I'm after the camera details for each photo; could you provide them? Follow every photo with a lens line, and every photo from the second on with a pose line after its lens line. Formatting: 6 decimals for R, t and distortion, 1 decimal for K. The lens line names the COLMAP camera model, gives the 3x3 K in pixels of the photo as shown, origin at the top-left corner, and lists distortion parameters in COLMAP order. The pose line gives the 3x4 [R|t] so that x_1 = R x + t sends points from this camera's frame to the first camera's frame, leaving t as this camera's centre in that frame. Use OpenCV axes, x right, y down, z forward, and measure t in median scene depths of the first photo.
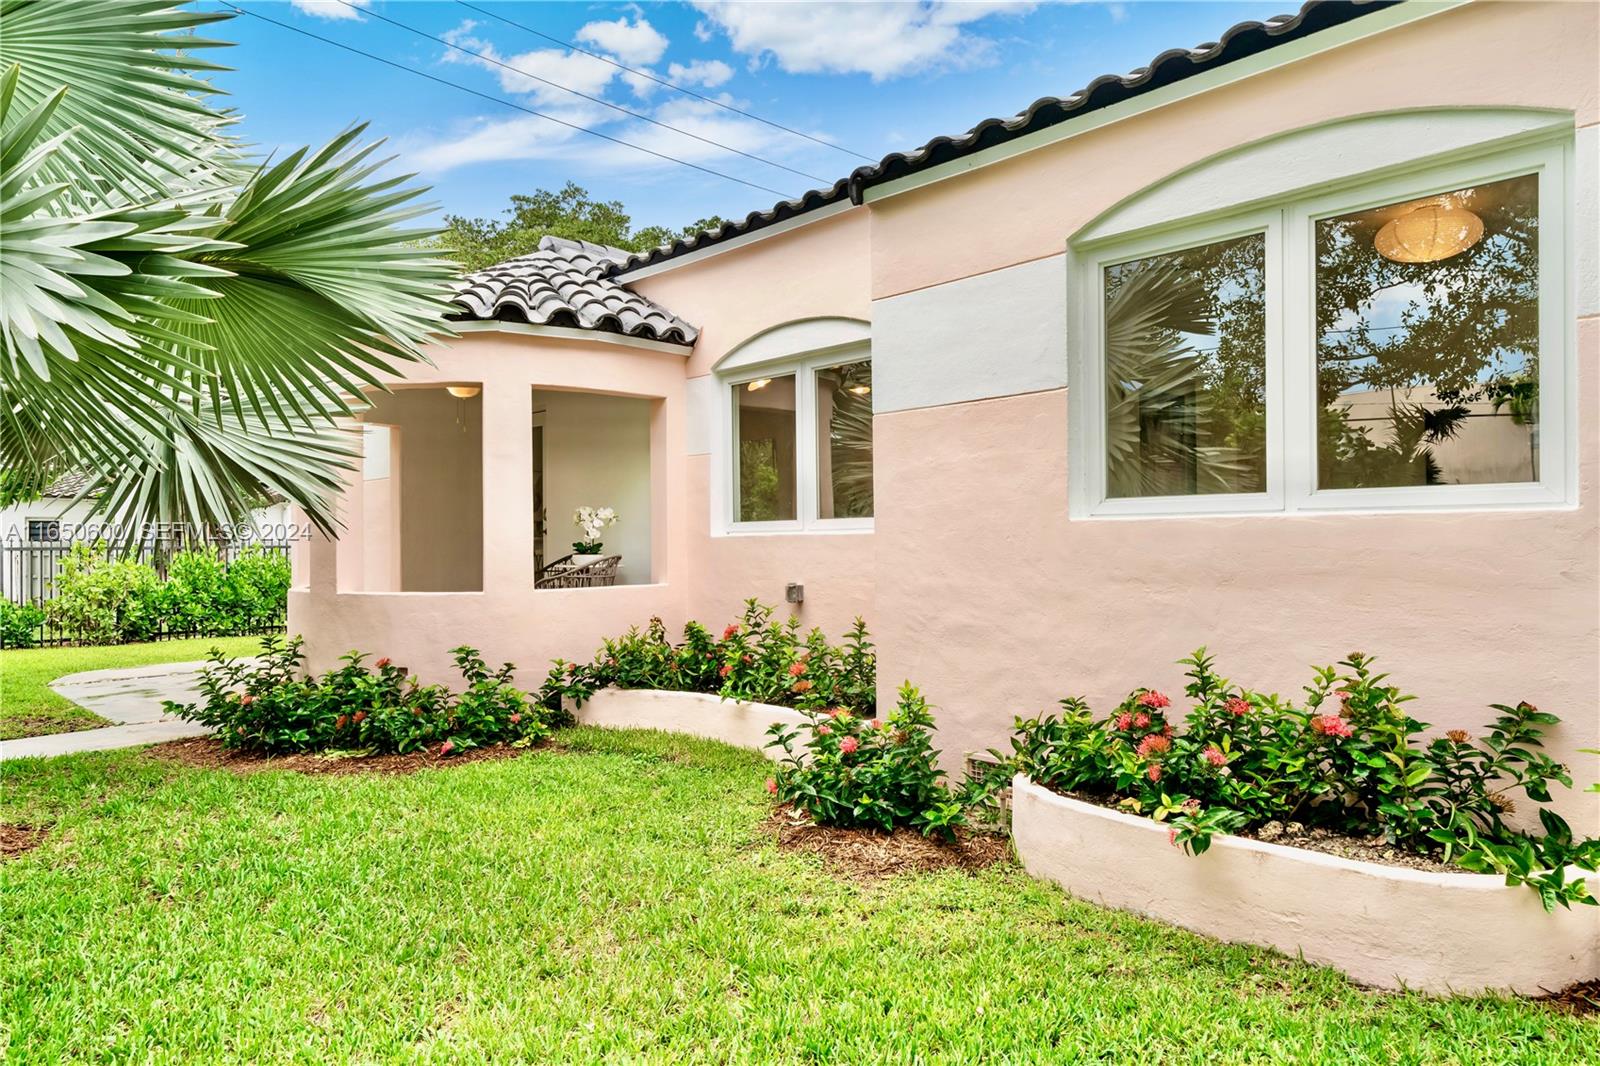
lens RADIAL K [[1039.7, 0, 799.8], [0, 1039.7, 544.9], [0, 0, 1]] dist [-0.002436, 0.001076]
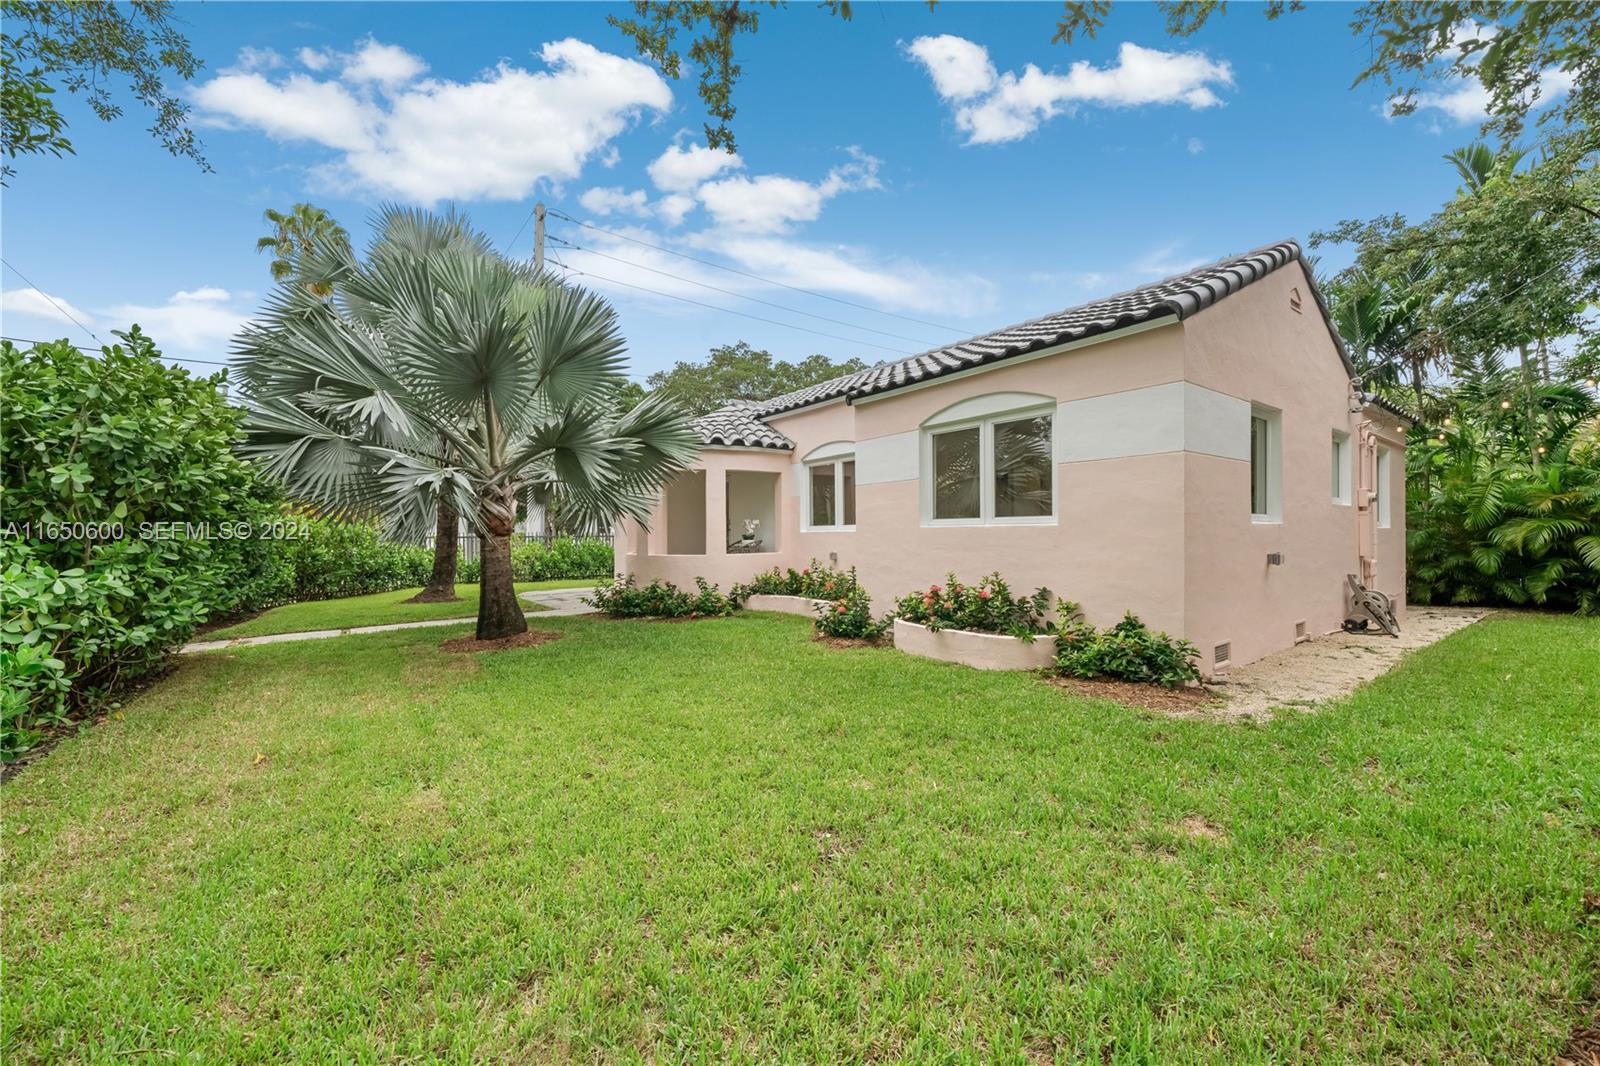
lens RADIAL K [[655.2, 0, 784.0], [0, 655.2, 533.8], [0, 0, 1]] dist [-0.000391, -0.000153]
pose [[0.988808, 0.002541, -0.149175, 0.109356], [-0.003103, 0.999989, -0.003534, 0.000756], [0.149164, 0.003958, 0.988805, -0.511732]]
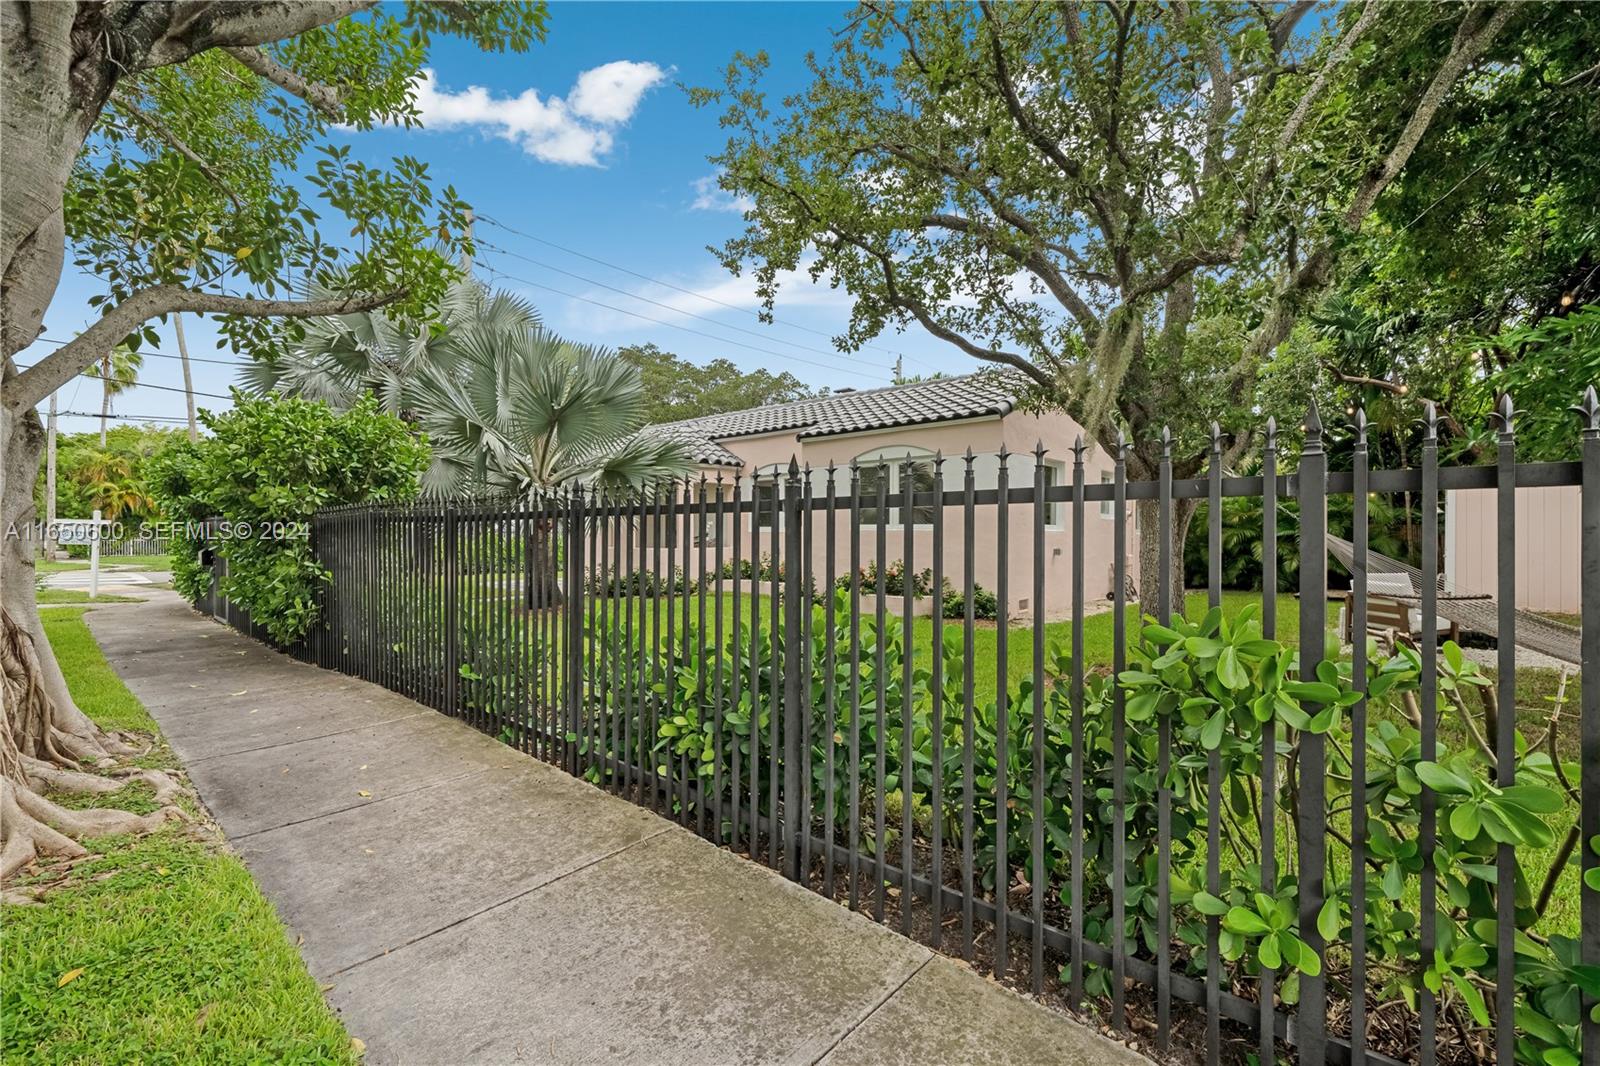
lens RADIAL K [[730.7, 0, 805.6], [0, 730.7, 526.0], [0, 0, 1]] dist [0.003162, 0.000283]
pose [[0.997694, 0.016049, 0.065949, -0.067509], [-0.015181, 0.999792, -0.013644, 0.002459], [-0.066154, 0.012612, 0.997730, -1.237228]]
